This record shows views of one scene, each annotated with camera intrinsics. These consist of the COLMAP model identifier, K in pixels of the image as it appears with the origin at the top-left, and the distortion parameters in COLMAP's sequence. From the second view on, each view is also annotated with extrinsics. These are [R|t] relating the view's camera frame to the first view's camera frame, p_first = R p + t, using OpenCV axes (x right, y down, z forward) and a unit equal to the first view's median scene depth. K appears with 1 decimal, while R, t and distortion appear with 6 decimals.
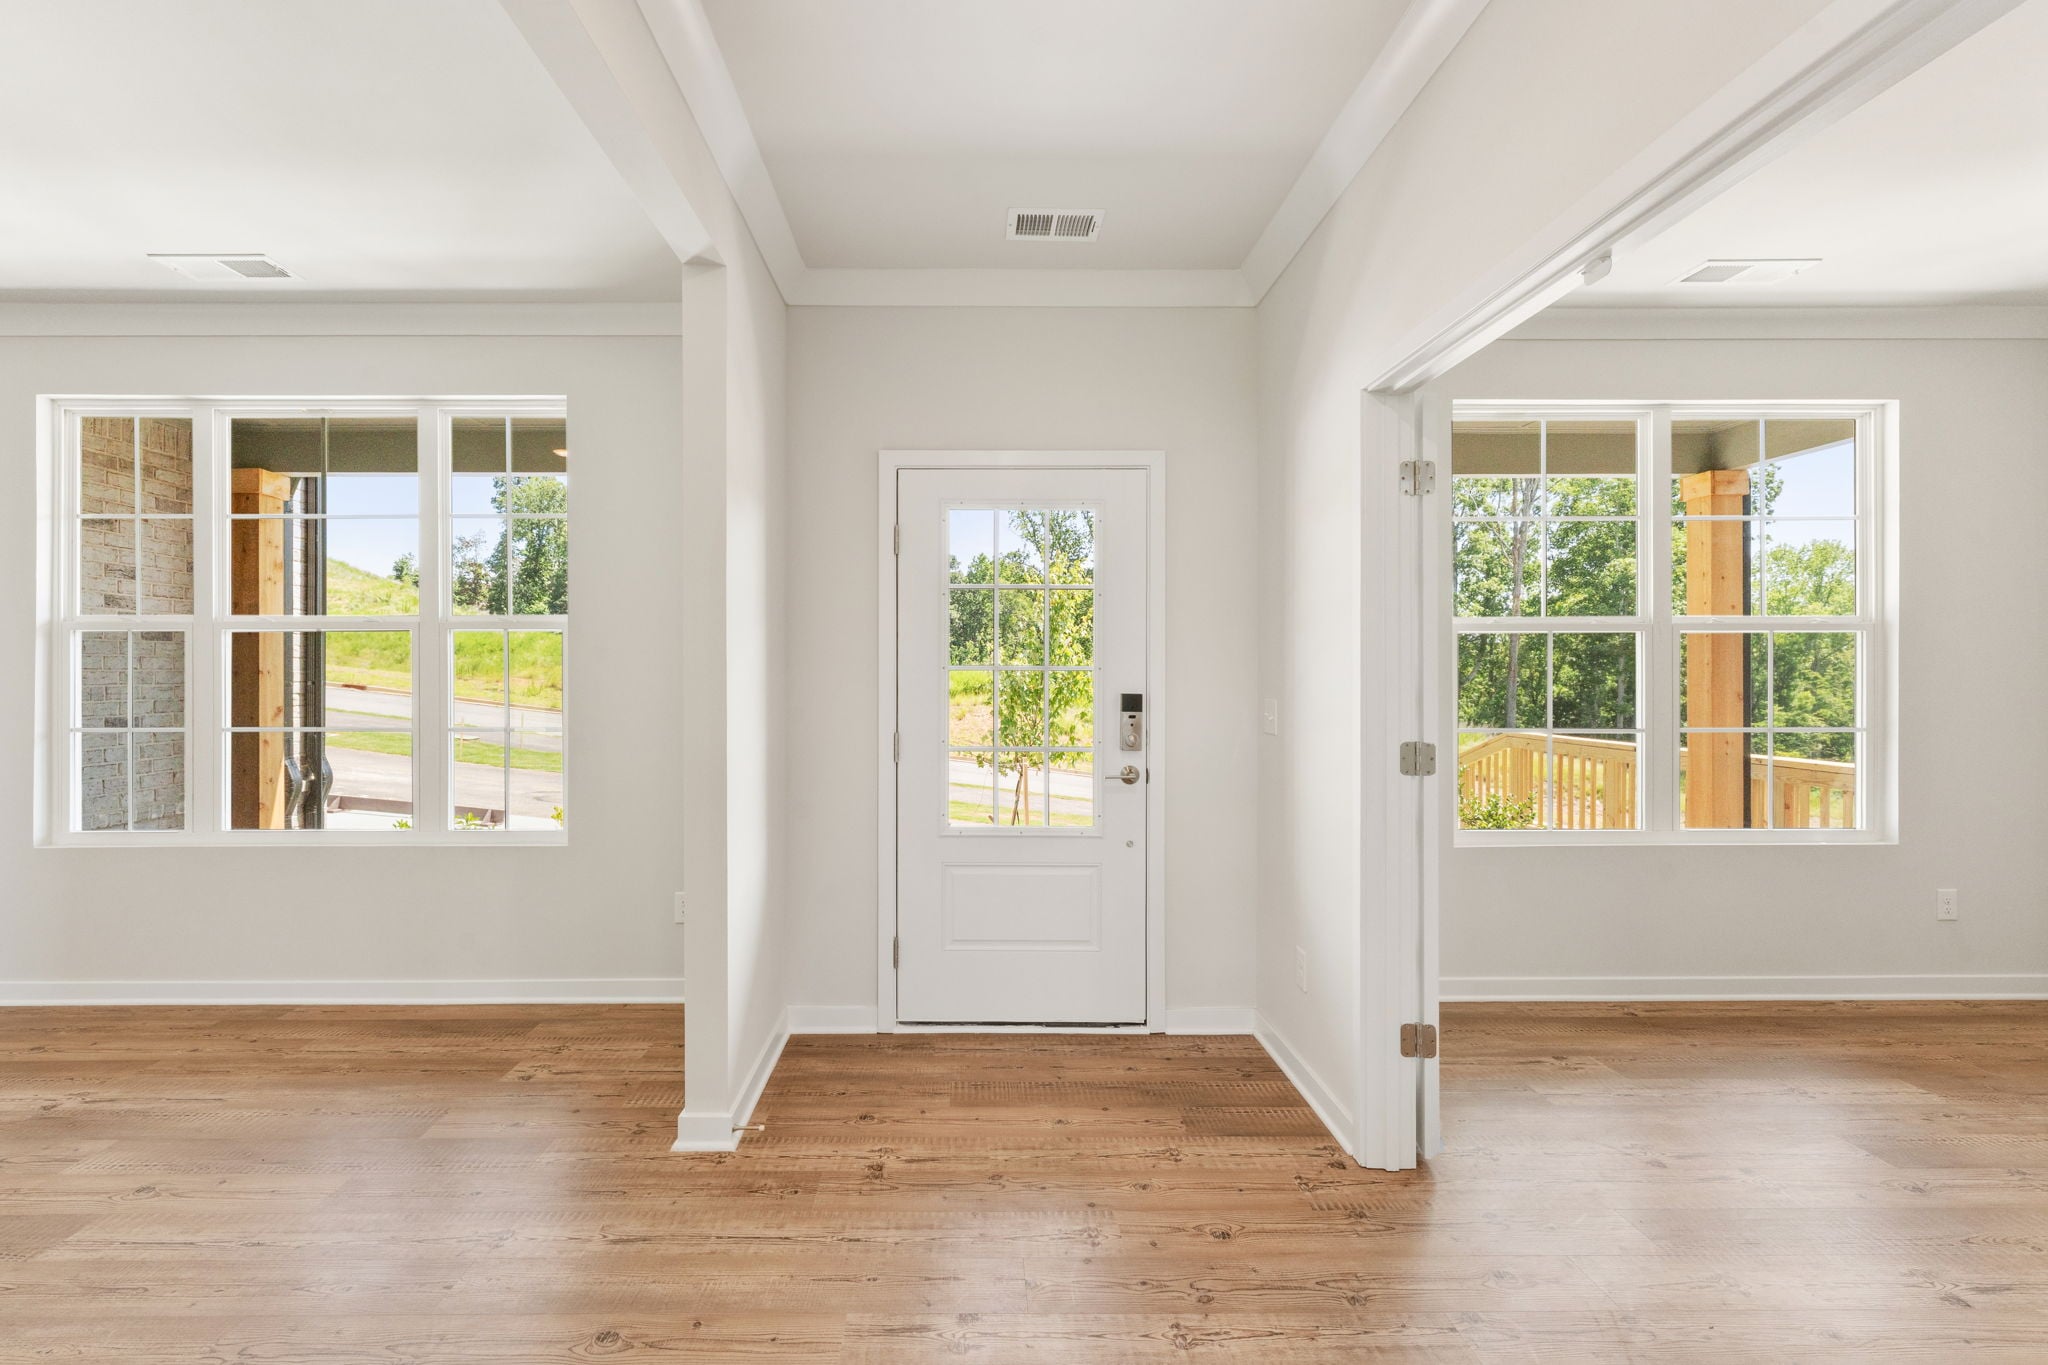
lens RADIAL K [[900.3, 0, 989.1], [0, 900.3, 678.6], [0, 0, 1]] dist [0.001676, 0.000092]
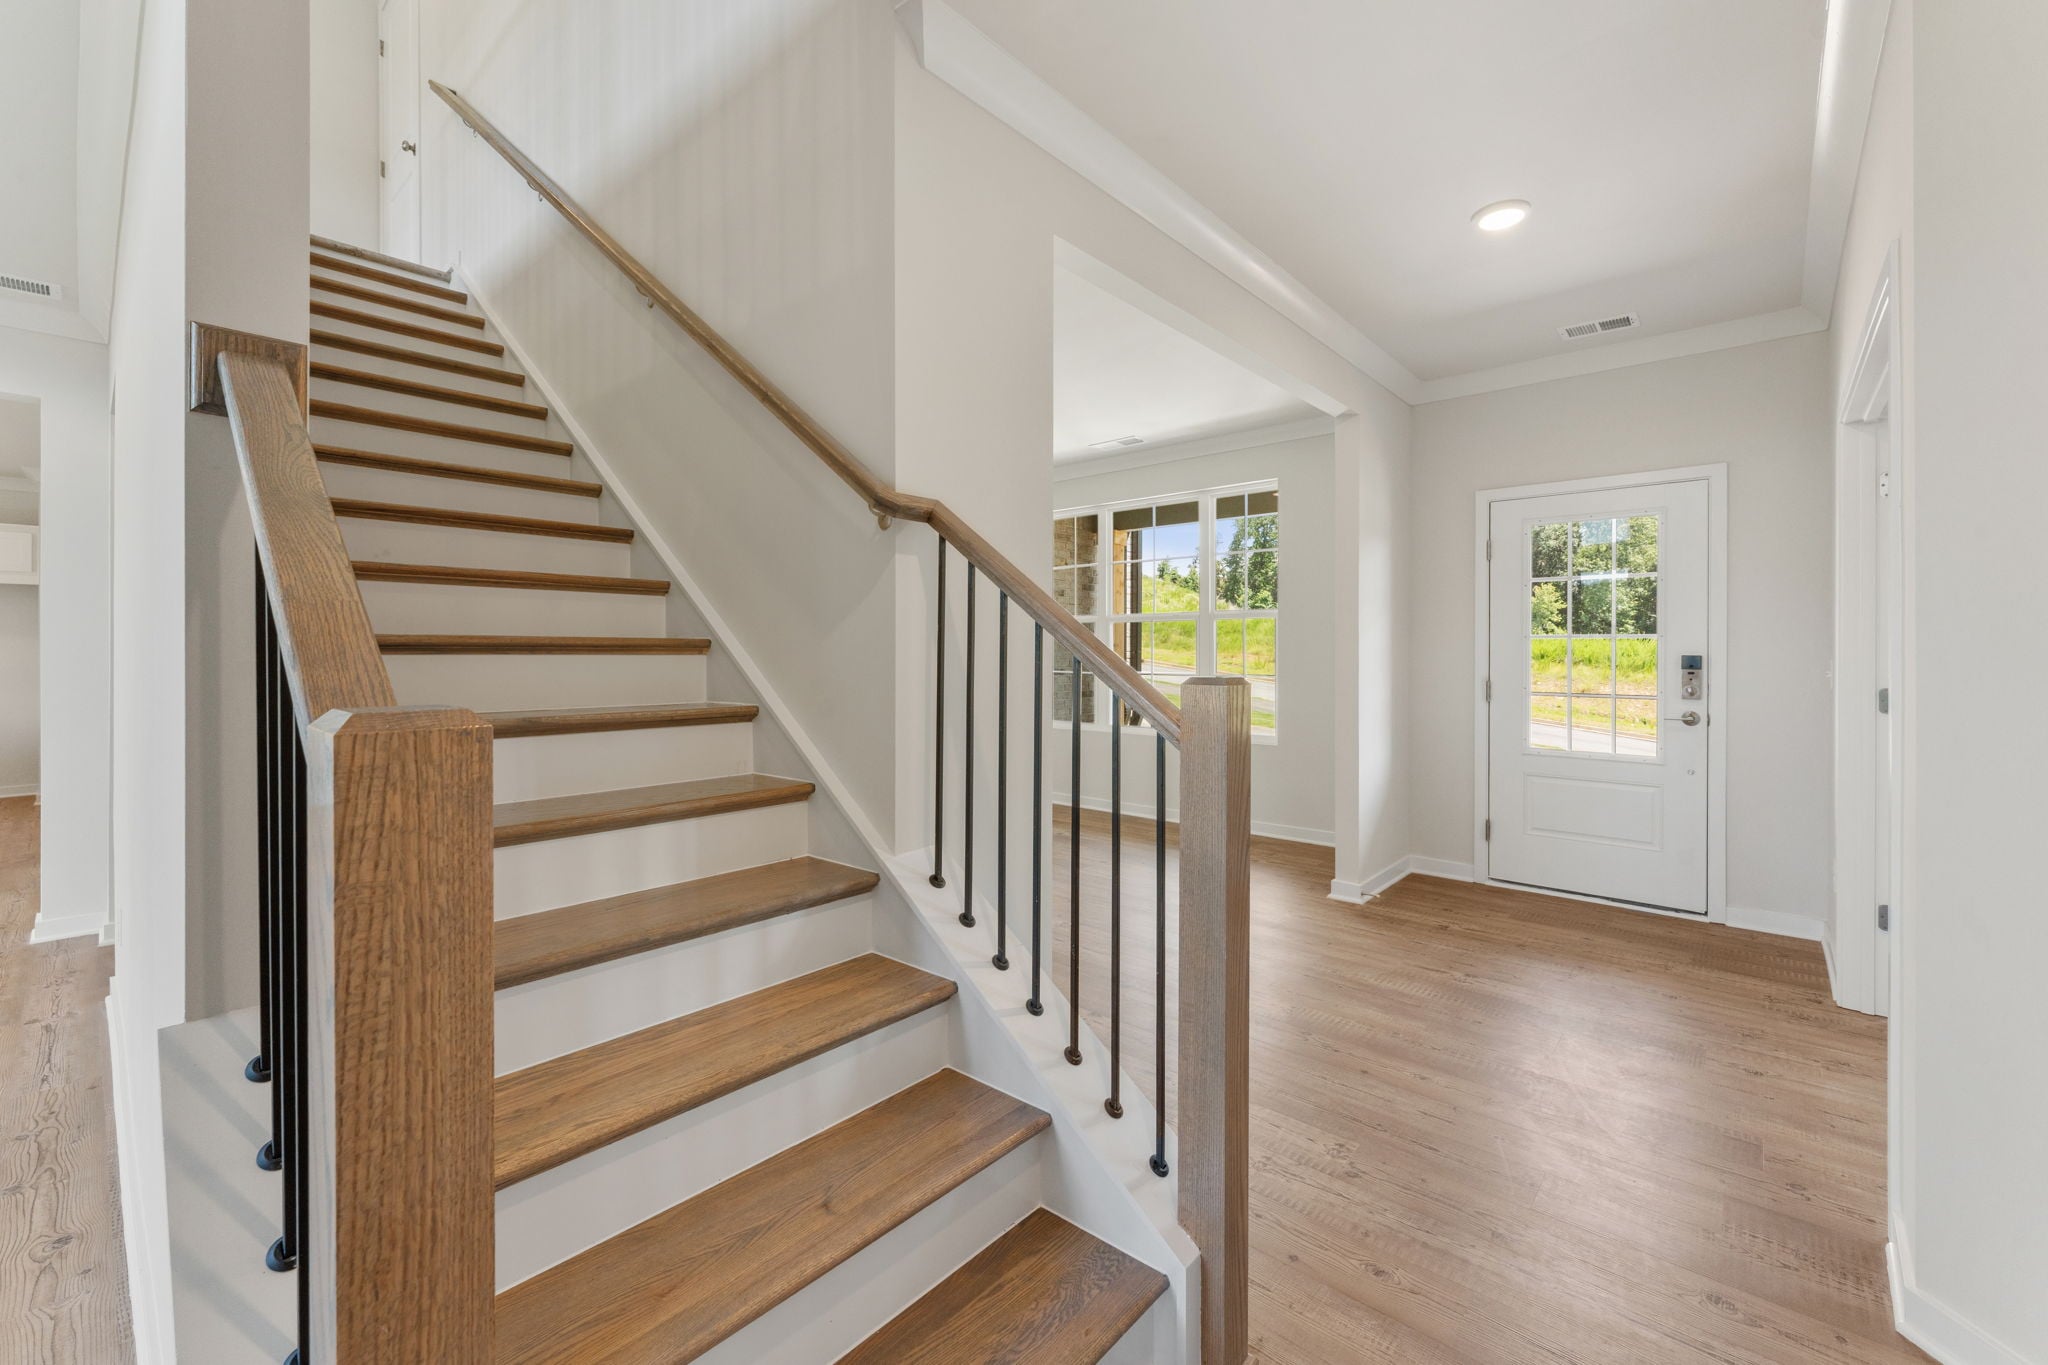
lens RADIAL K [[840.6, 0, 1012.0], [0, 840.6, 657.3], [0, 0, 1]] dist [0.002541, -0.000072]
pose [[0.728619, 0.003369, -0.684911, 0.272693], [-0.003108, 0.999994, 0.001613, 0.020978], [0.684913, 0.000953, 0.728625, -0.539232]]
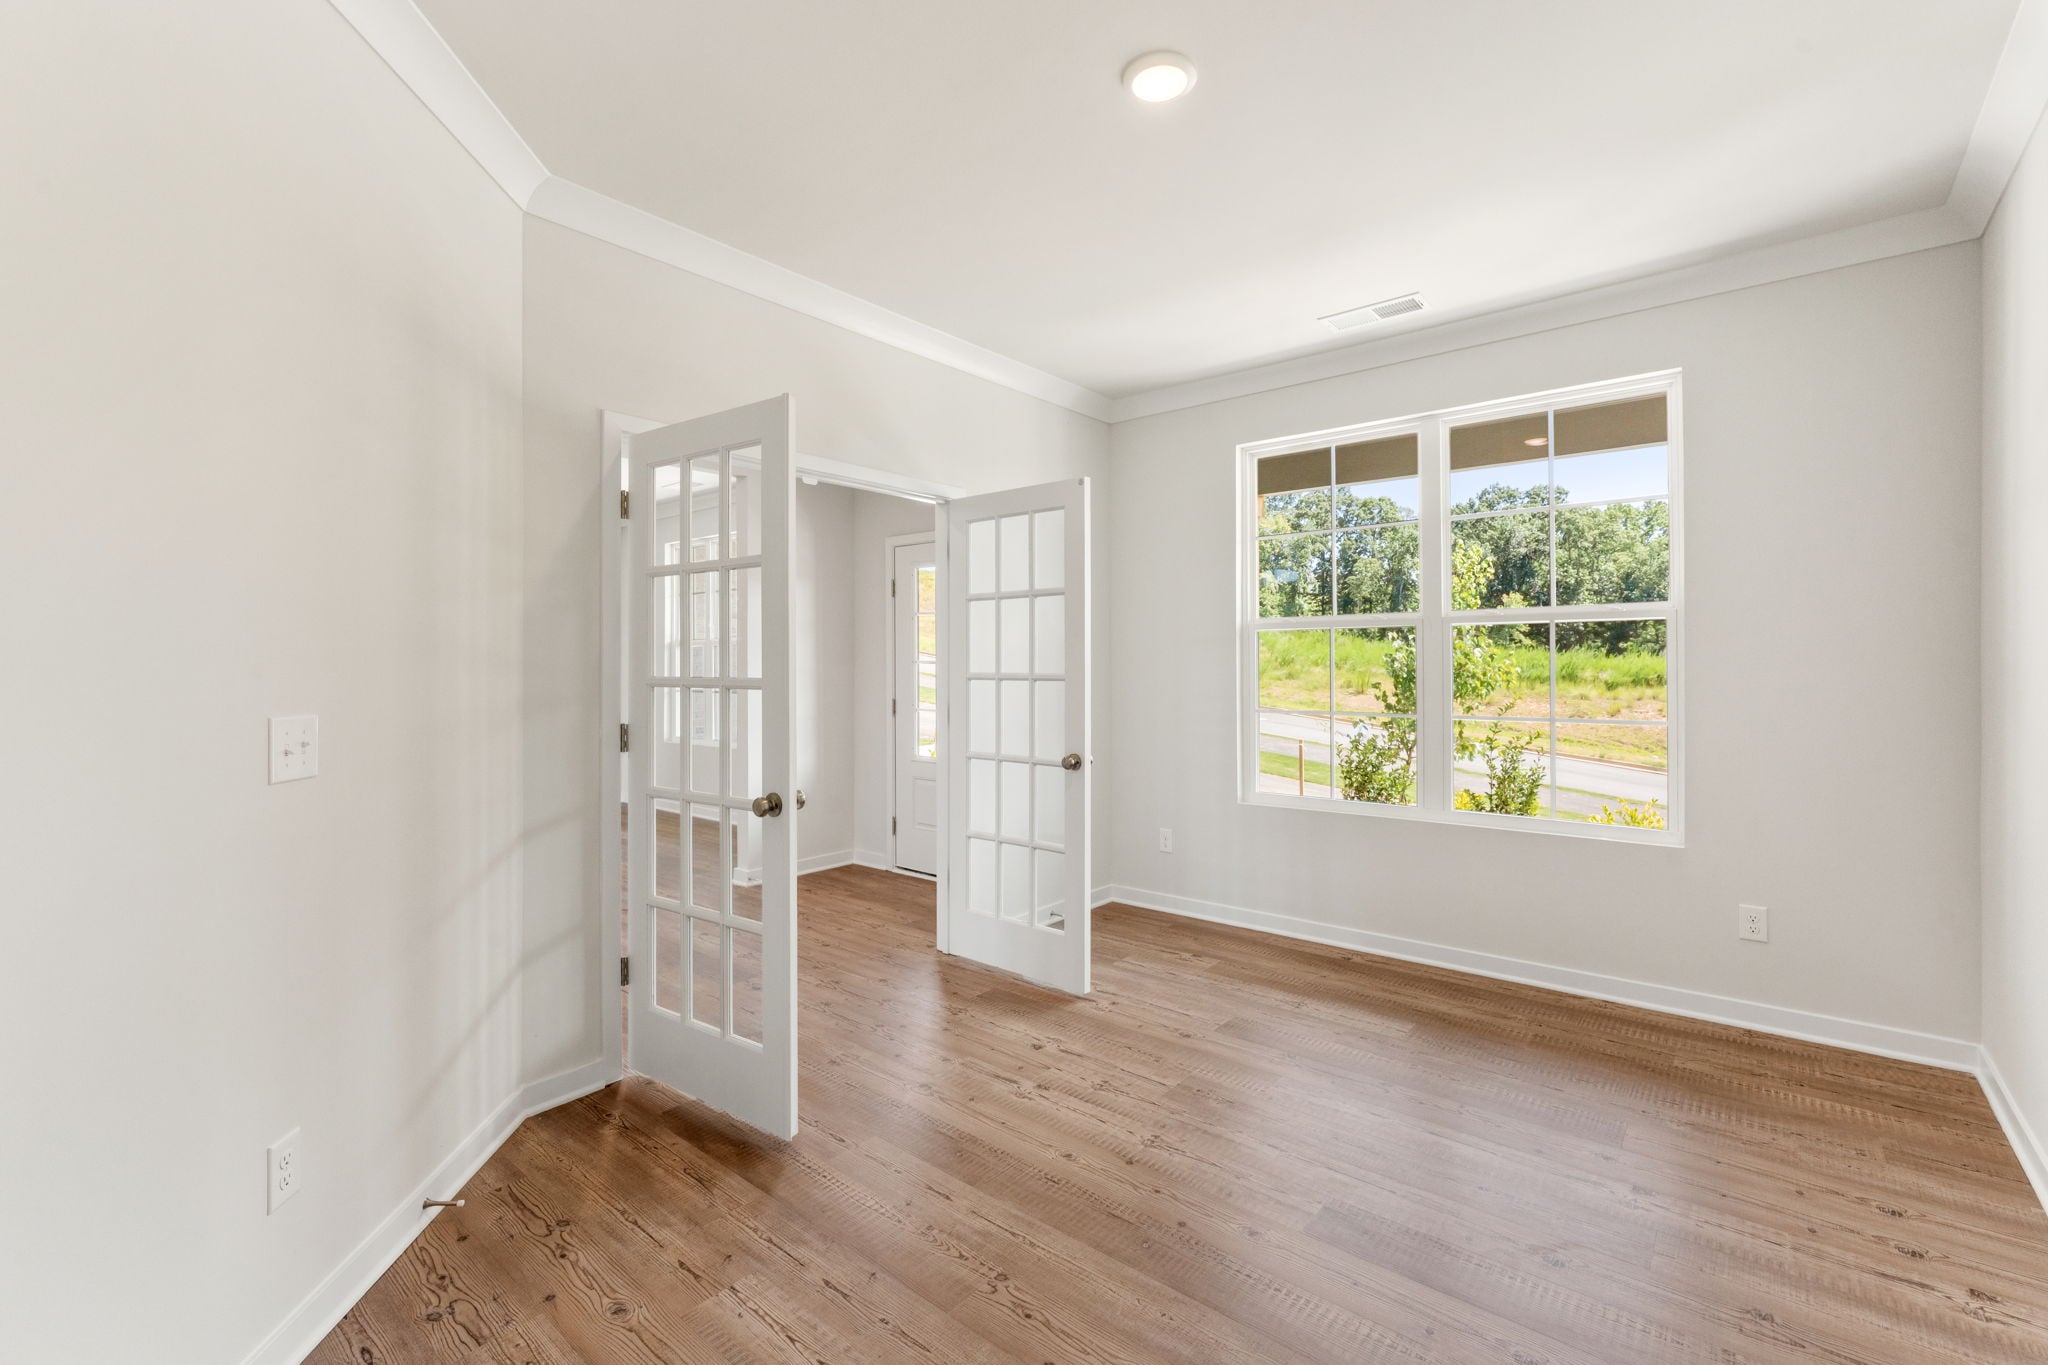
lens RADIAL K [[840.6, 0, 1021.1], [0, 840.6, 689.2], [0, 0, 1]] dist [0.002541, -0.000072]
pose [[0.768068, 0.011008, -0.640274, 1.126273], [-0.009741, 0.999937, 0.005506, 0.030297], [0.640294, 0.002008, 0.768127, -0.085571]]
